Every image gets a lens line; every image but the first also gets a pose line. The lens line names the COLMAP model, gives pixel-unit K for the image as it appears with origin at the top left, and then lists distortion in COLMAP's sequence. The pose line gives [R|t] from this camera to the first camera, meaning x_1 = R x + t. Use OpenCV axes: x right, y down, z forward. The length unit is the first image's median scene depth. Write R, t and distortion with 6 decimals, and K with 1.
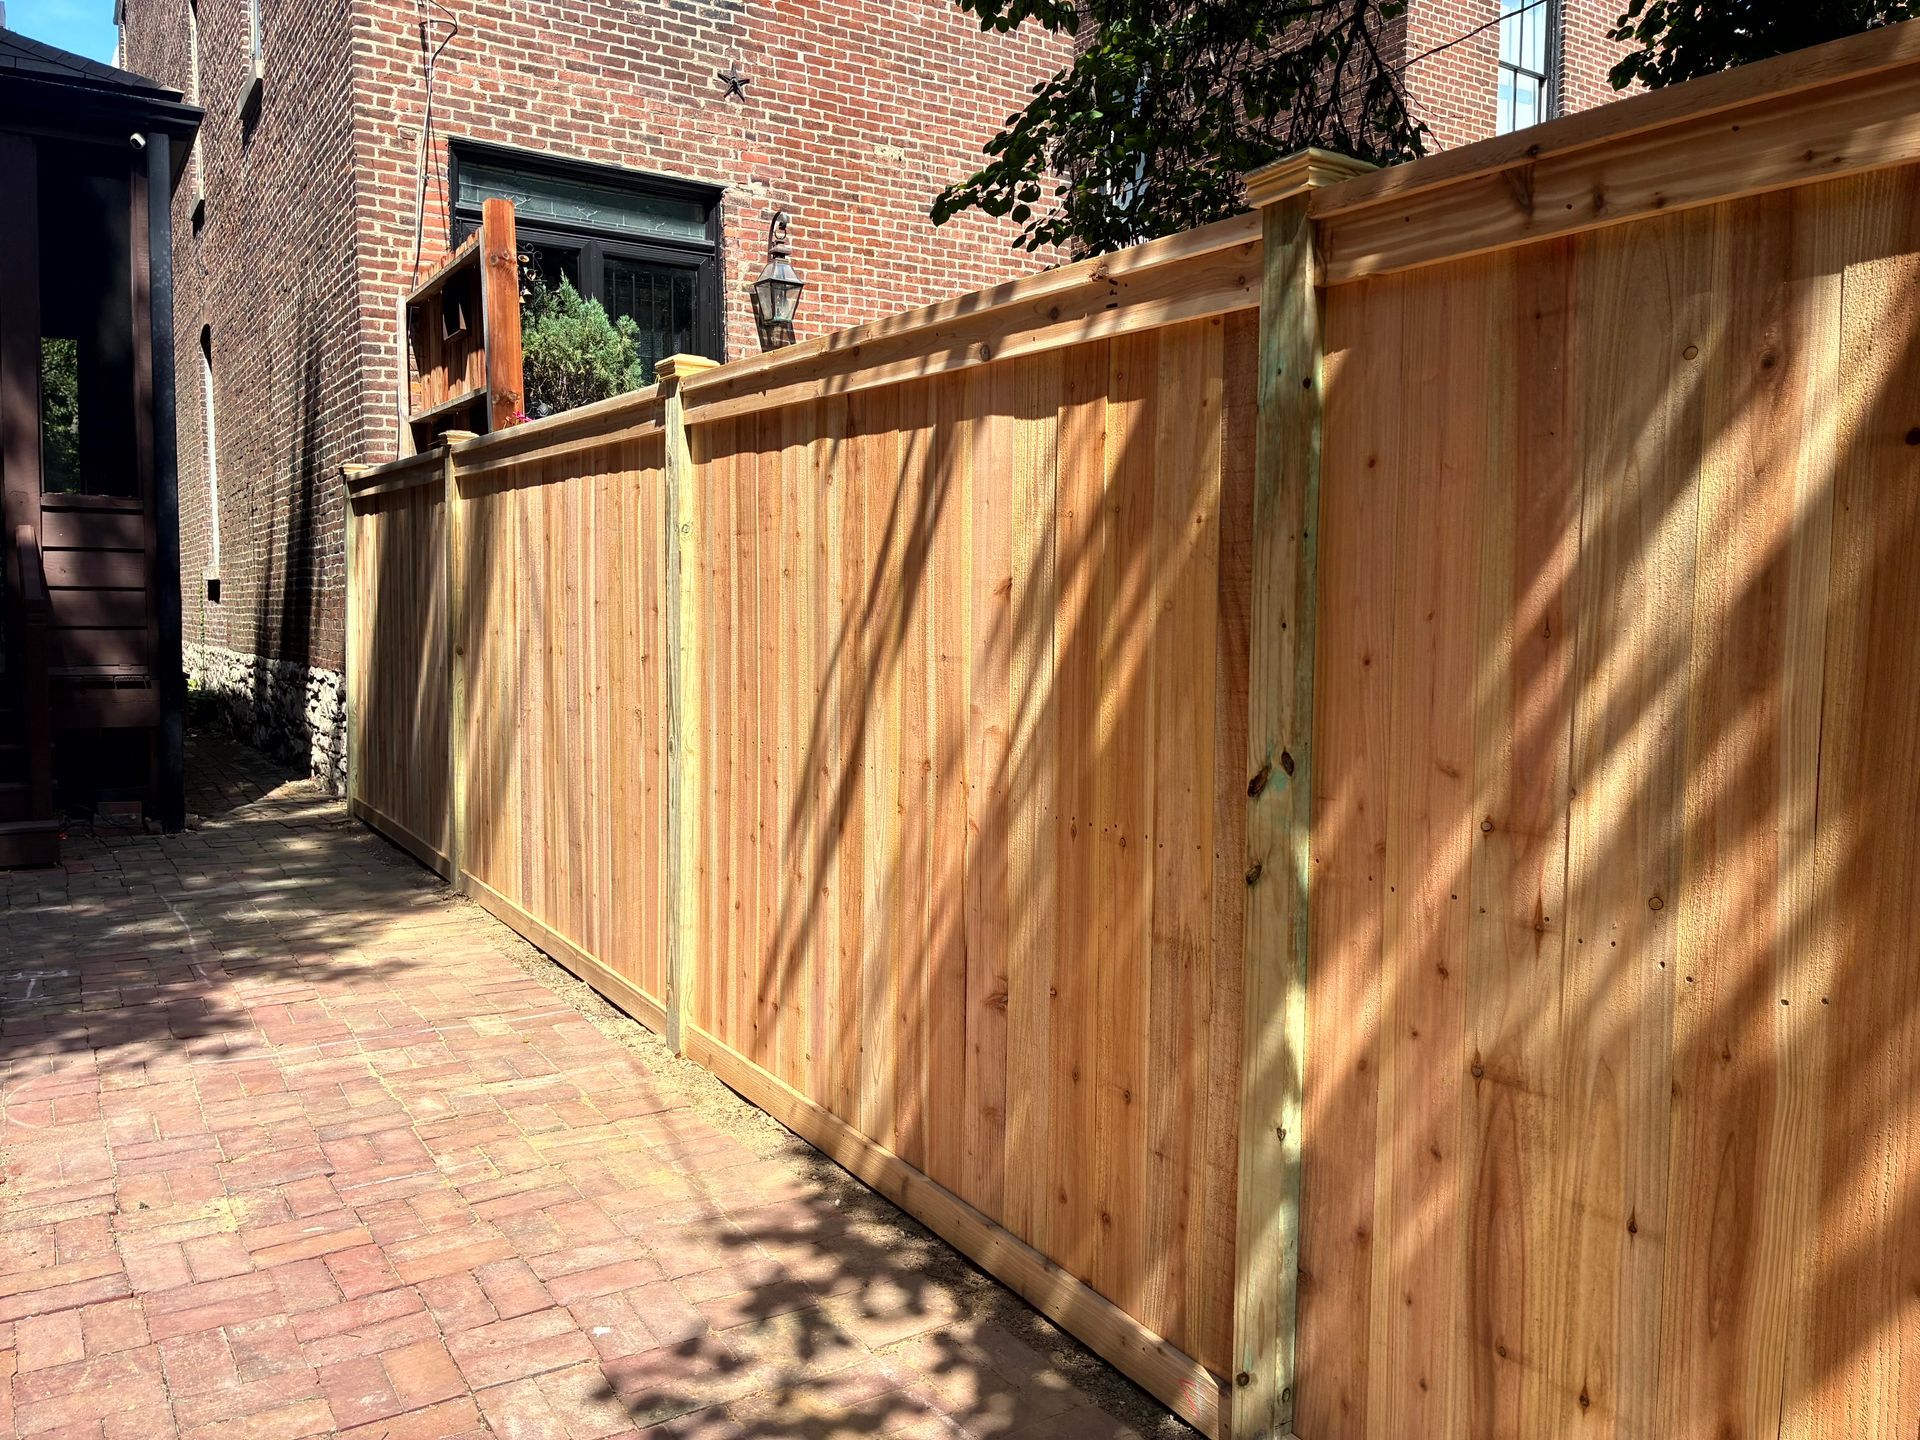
lens RADIAL K [[1467.6, 0, 962.3], [0, 1467.6, 715.7], [0, 0, 1]] dist [0.031219, -0.010090]
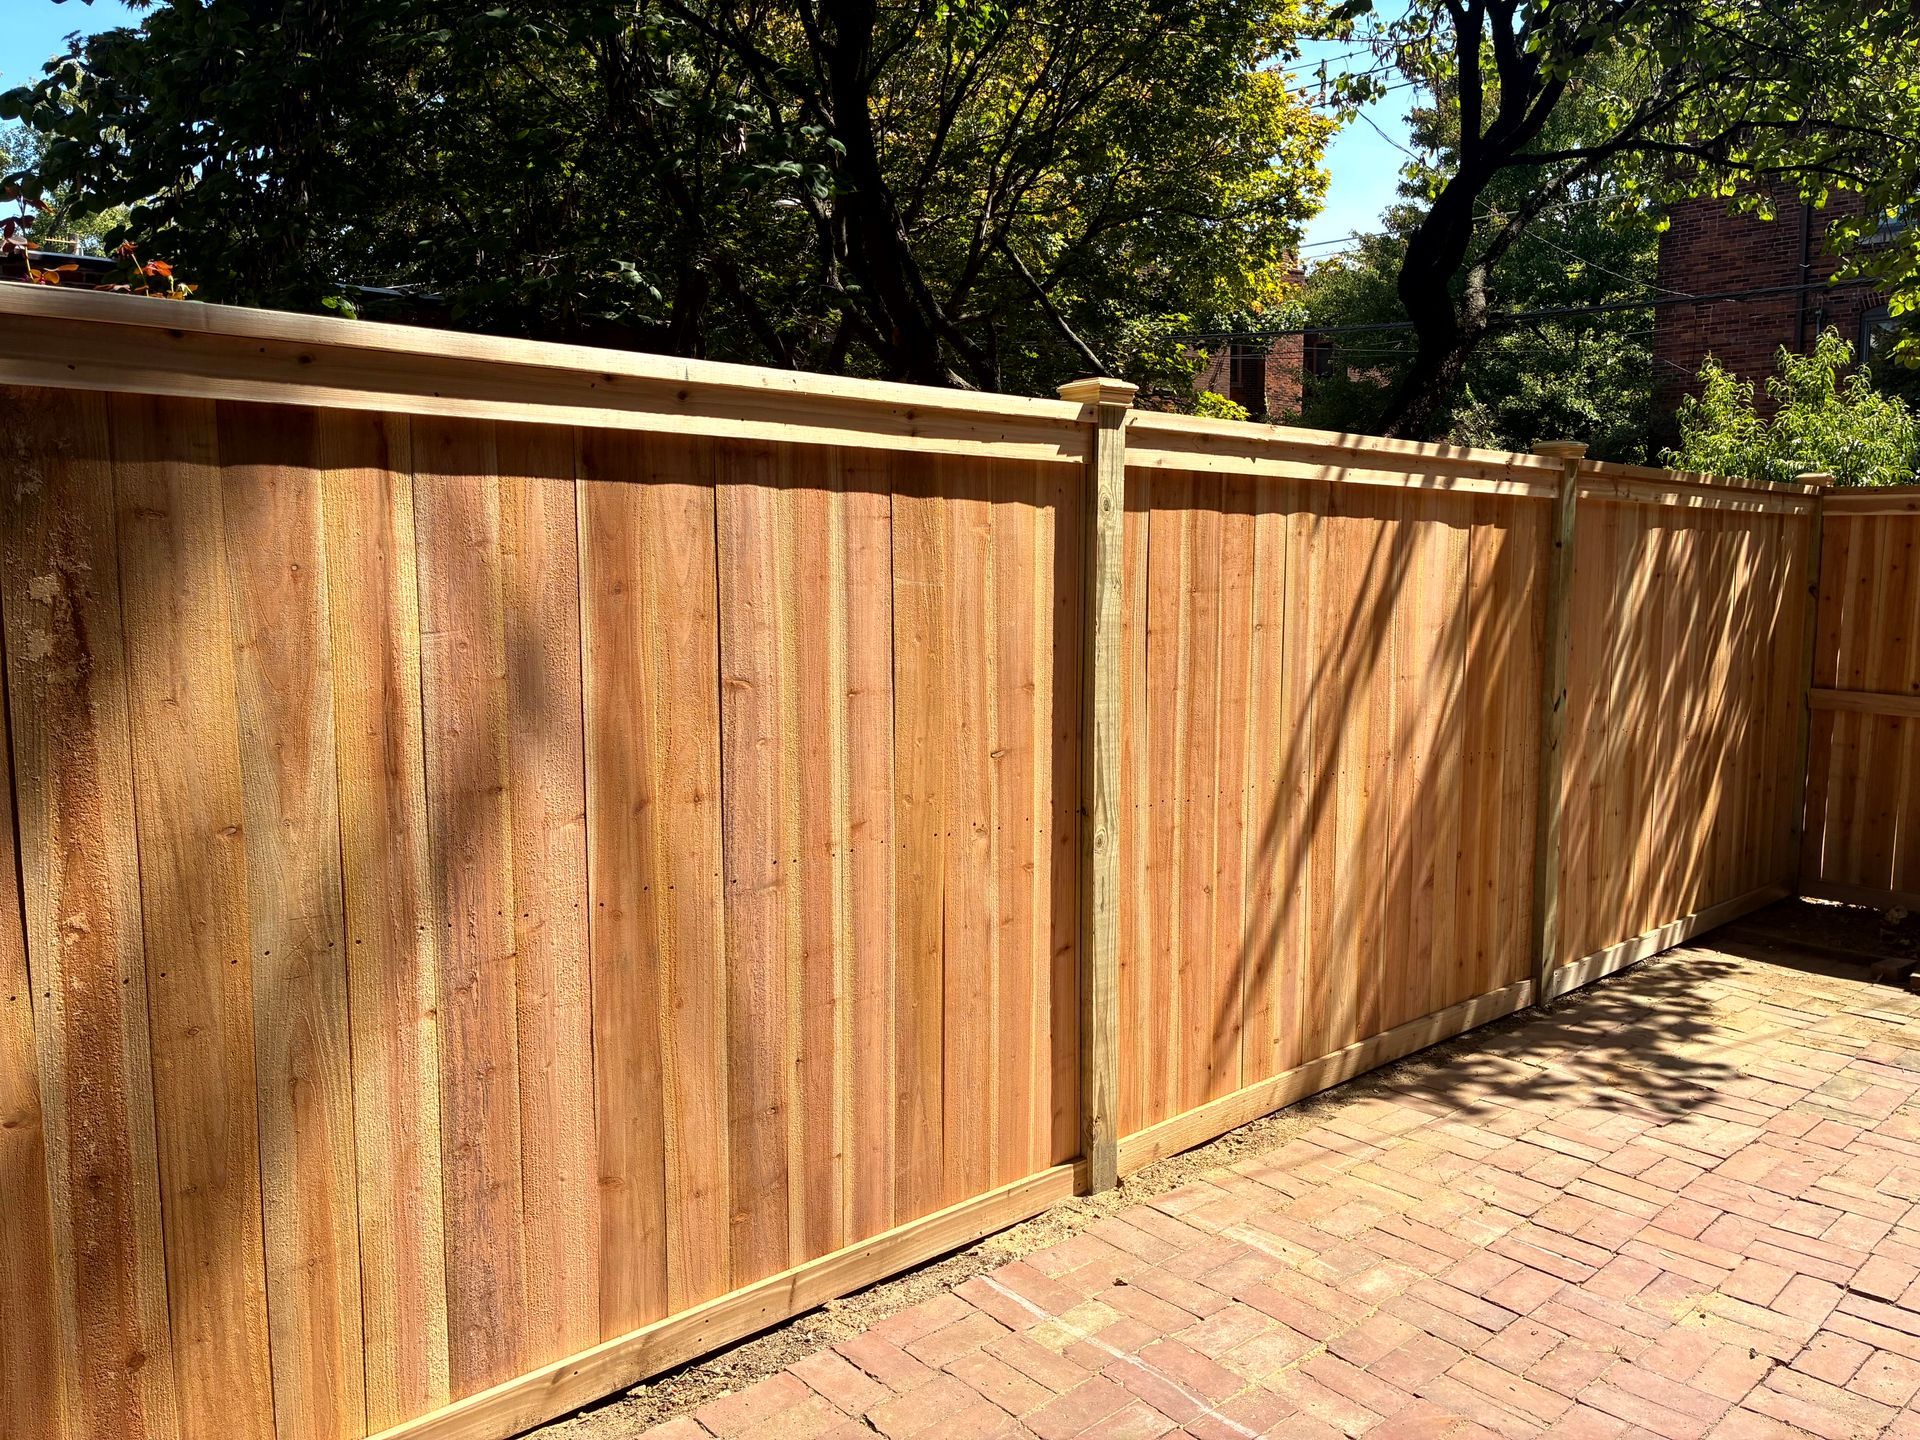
lens RADIAL K [[1467.6, 0, 961.8], [0, 1467.6, 719.4], [0, 0, 1]] dist [0.031219, -0.010090]
pose [[-0.184436, -0.130732, 0.974111, -1.415241], [0.069096, 0.986937, 0.145535, -0.250643], [-0.980413, 0.094149, -0.172994, 1.733659]]
